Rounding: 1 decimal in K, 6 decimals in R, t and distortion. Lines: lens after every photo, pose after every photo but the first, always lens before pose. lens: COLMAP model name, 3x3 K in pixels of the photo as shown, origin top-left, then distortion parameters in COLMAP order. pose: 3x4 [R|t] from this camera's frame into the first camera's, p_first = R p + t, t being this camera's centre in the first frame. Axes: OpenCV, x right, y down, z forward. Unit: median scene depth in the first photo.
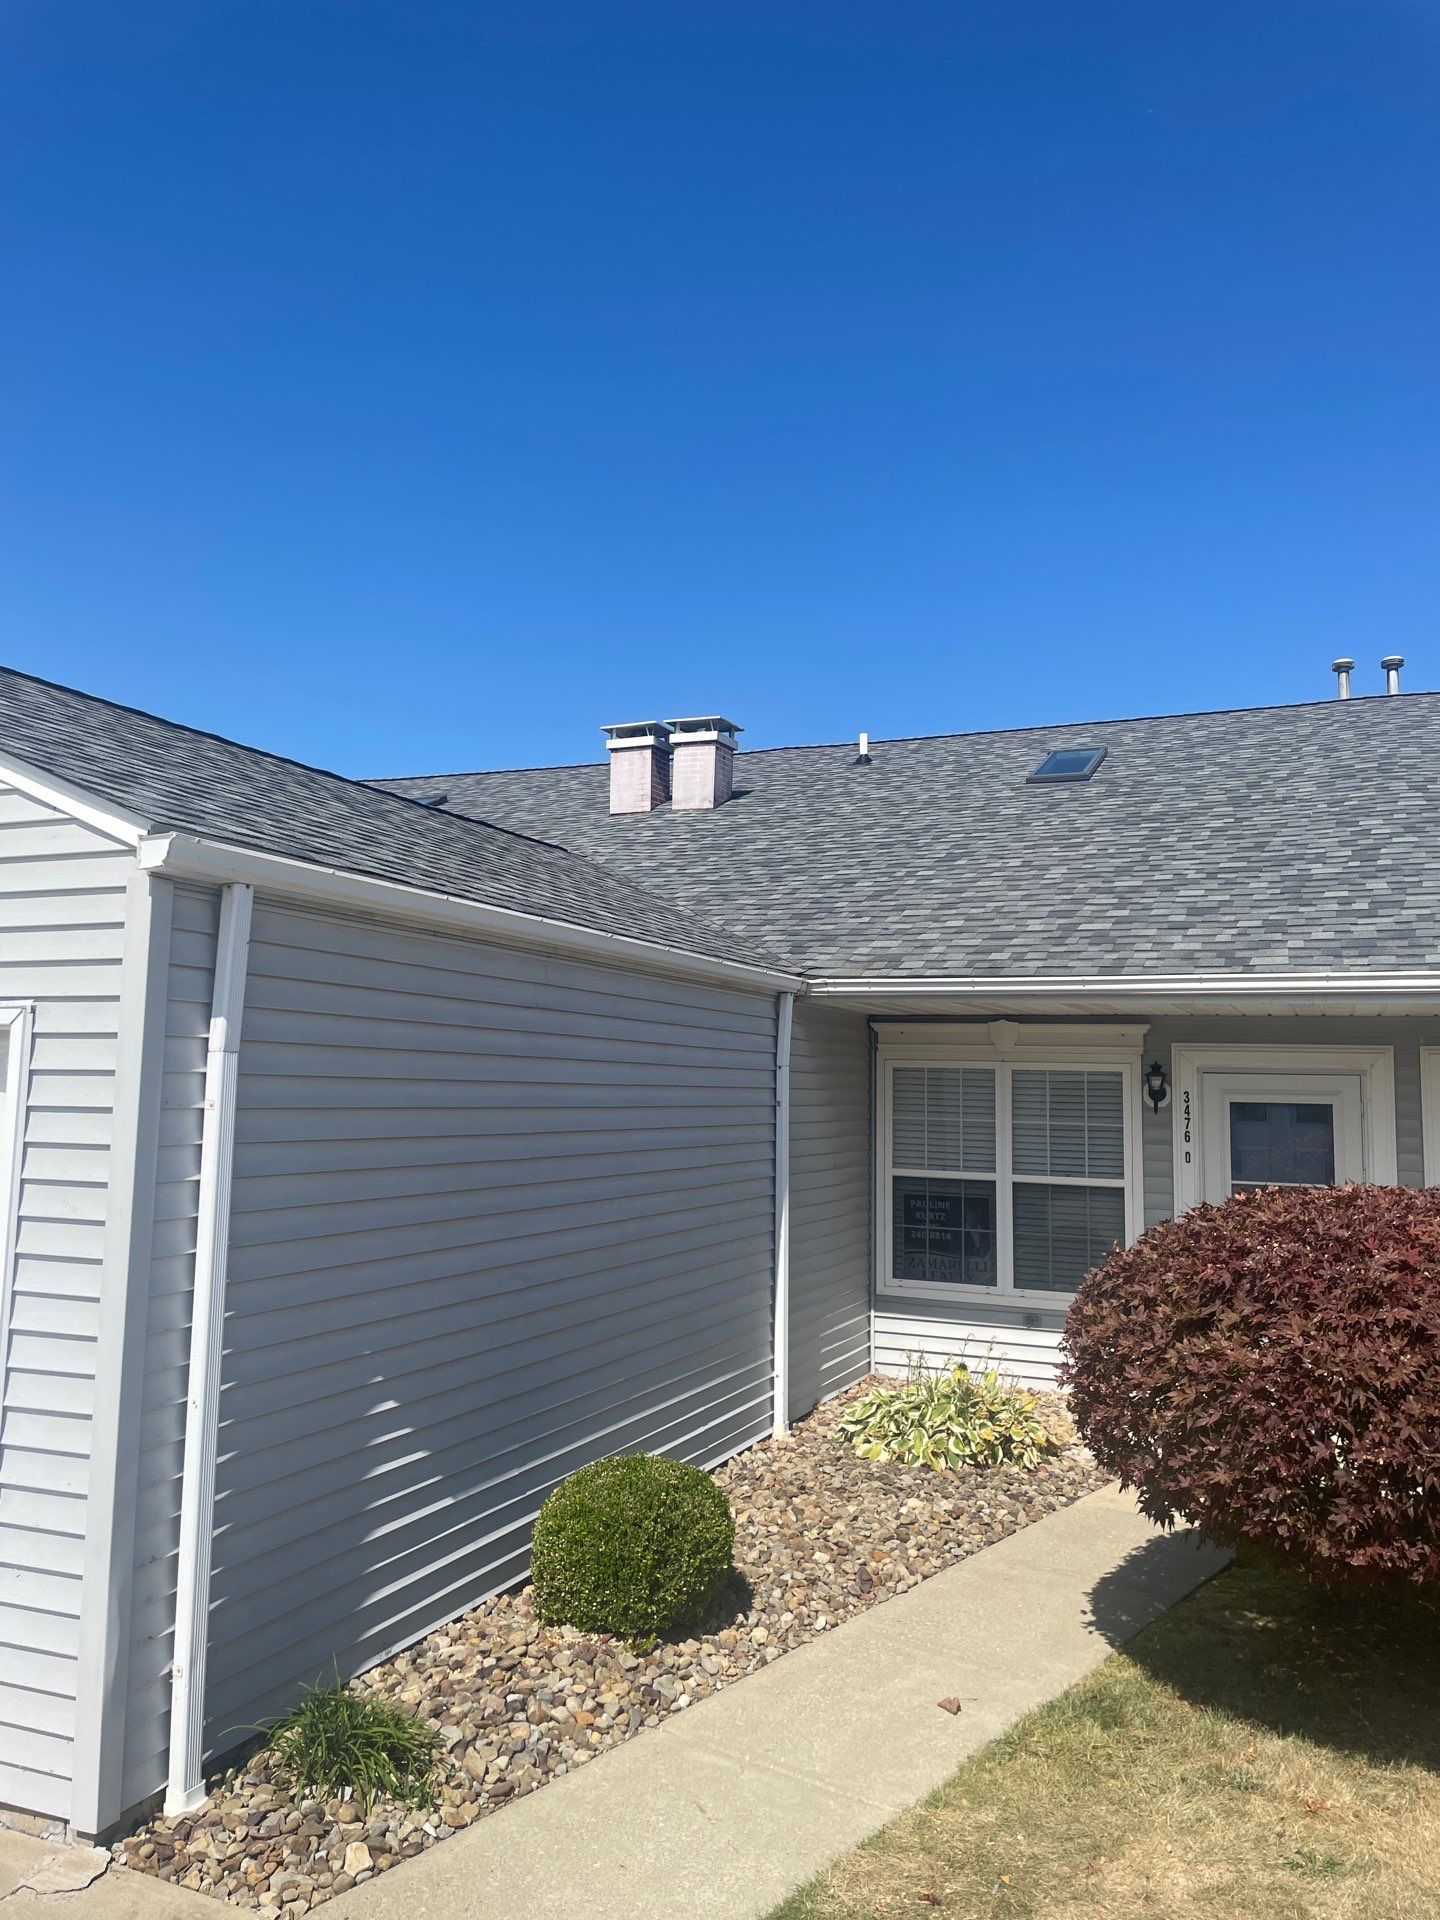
lens RADIAL K [[1457.4, 0, 705.1], [0, 1457.4, 924.4], [0, 0, 1]] dist [0.070697, -0.080967]
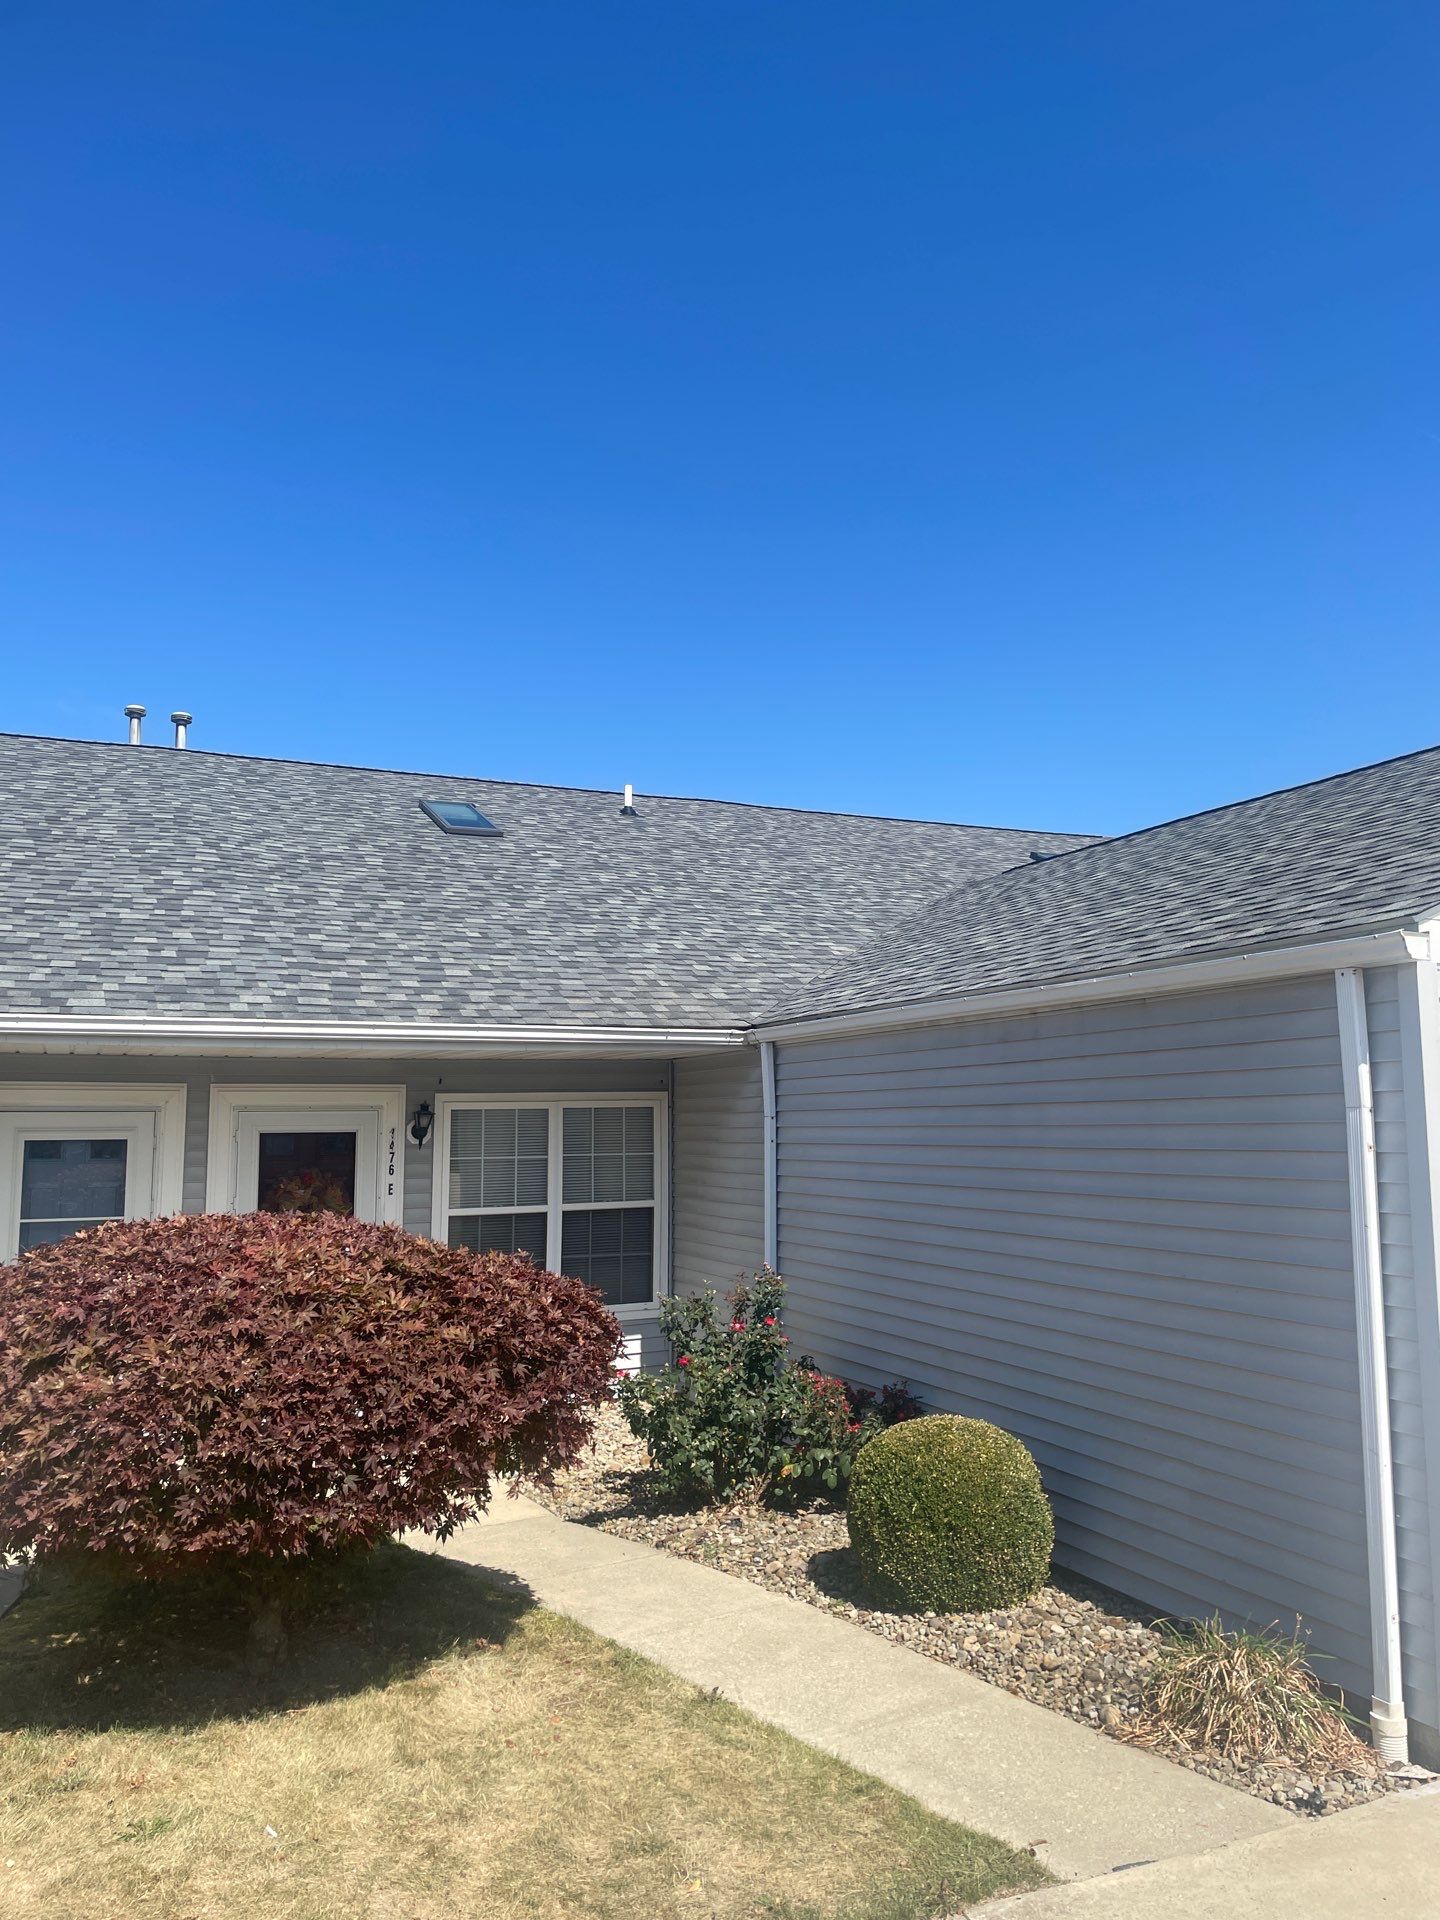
lens RADIAL K [[1457.4, 0, 729.4], [0, 1457.4, 944.7], [0, 0, 1]] dist [0.070697, -0.080967]
pose [[0.678028, 0.069459, 0.731747, -0.122609], [-0.065275, 0.997282, -0.034180, -0.017595], [-0.732132, -0.024590, 0.680718, -0.054690]]
